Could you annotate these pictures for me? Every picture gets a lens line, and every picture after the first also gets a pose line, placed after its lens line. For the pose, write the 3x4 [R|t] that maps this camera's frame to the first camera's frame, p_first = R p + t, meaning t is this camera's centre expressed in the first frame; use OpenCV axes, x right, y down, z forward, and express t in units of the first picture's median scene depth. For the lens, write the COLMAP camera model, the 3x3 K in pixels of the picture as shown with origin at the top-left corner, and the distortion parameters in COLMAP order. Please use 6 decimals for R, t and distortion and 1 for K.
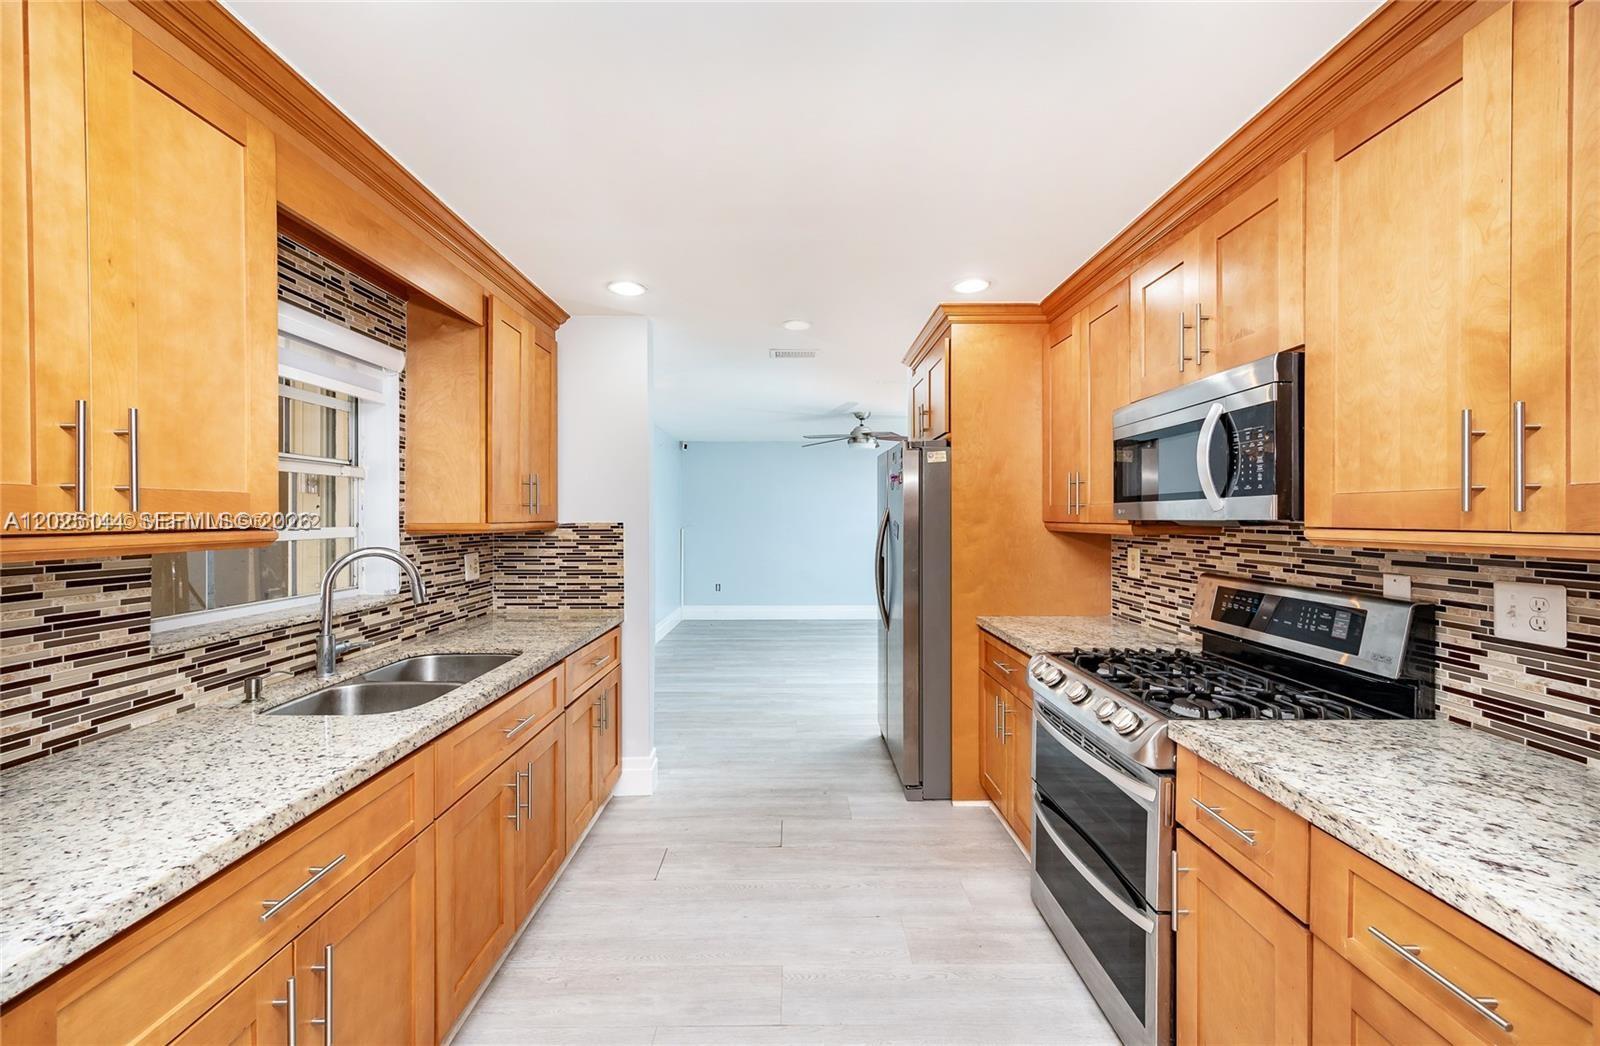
lens RADIAL K [[717.8, 0, 803.7], [0, 717.8, 519.7], [0, 0, 1]] dist [0.000588, -0.000038]
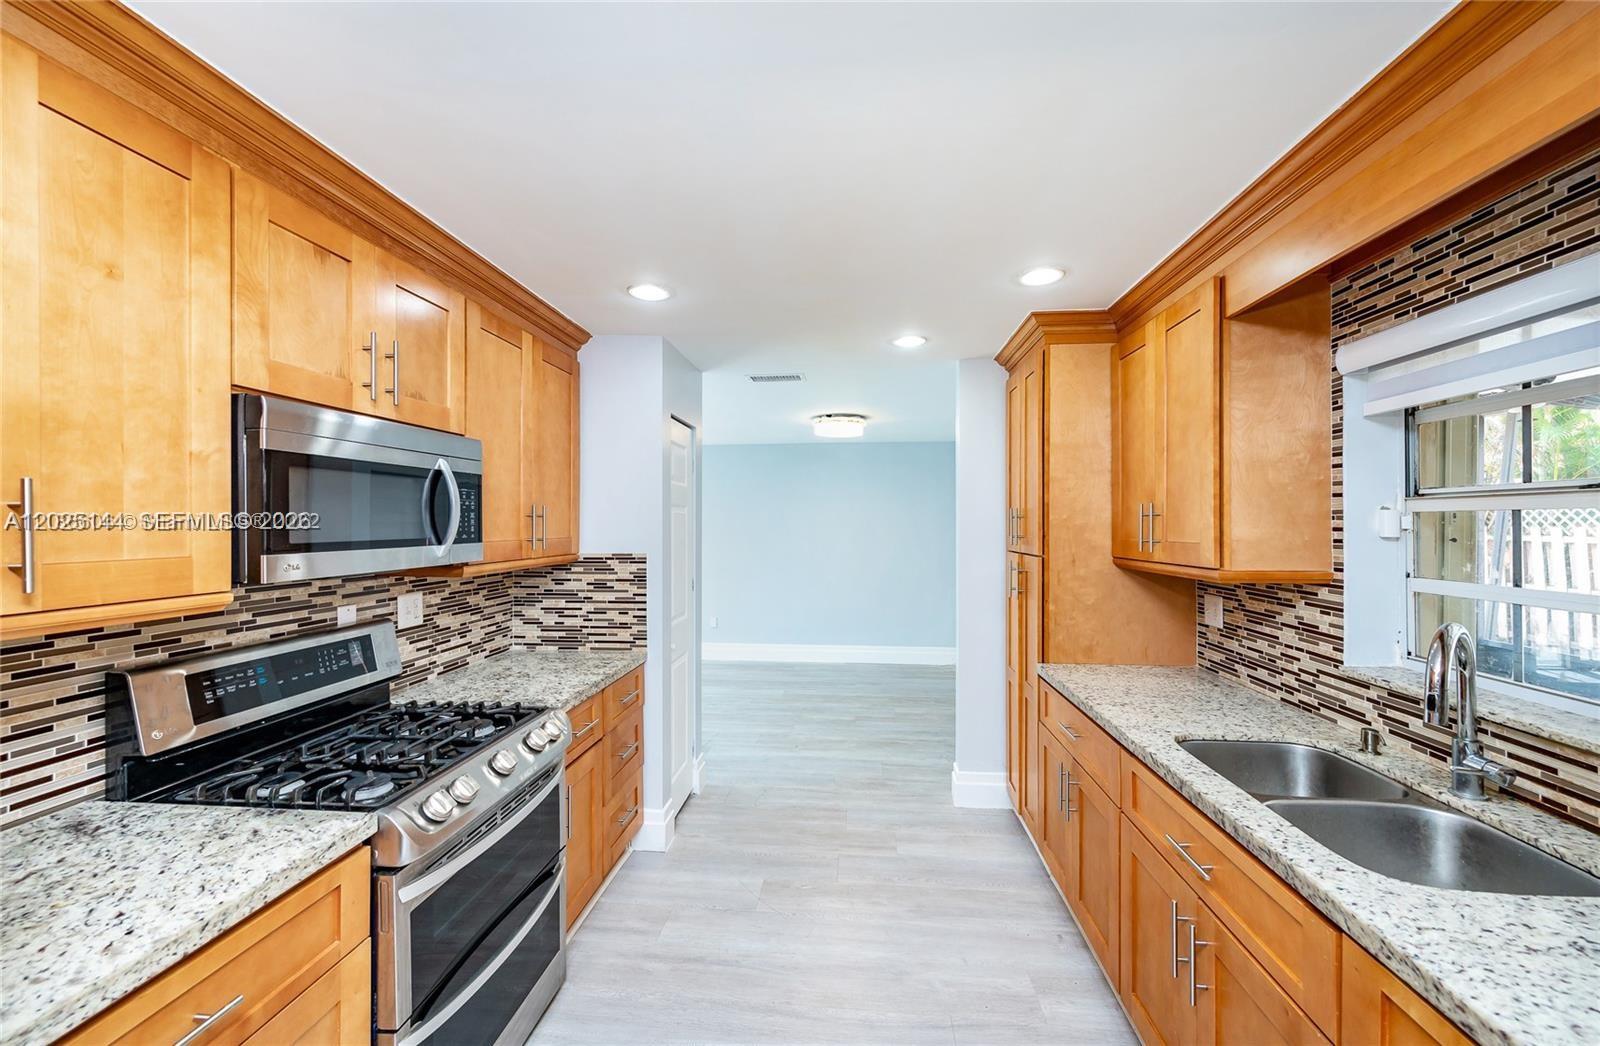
lens RADIAL K [[717.8, 0, 796.5], [0, 717.8, 522.2], [0, 0, 1]] dist [0.000588, -0.000038]
pose [[-0.994912, 0.000249, 0.100745, -0.086297], [0.000638, 0.999992, 0.003831, -0.075788], [-0.100744, 0.003876, -0.994905, 2.244112]]
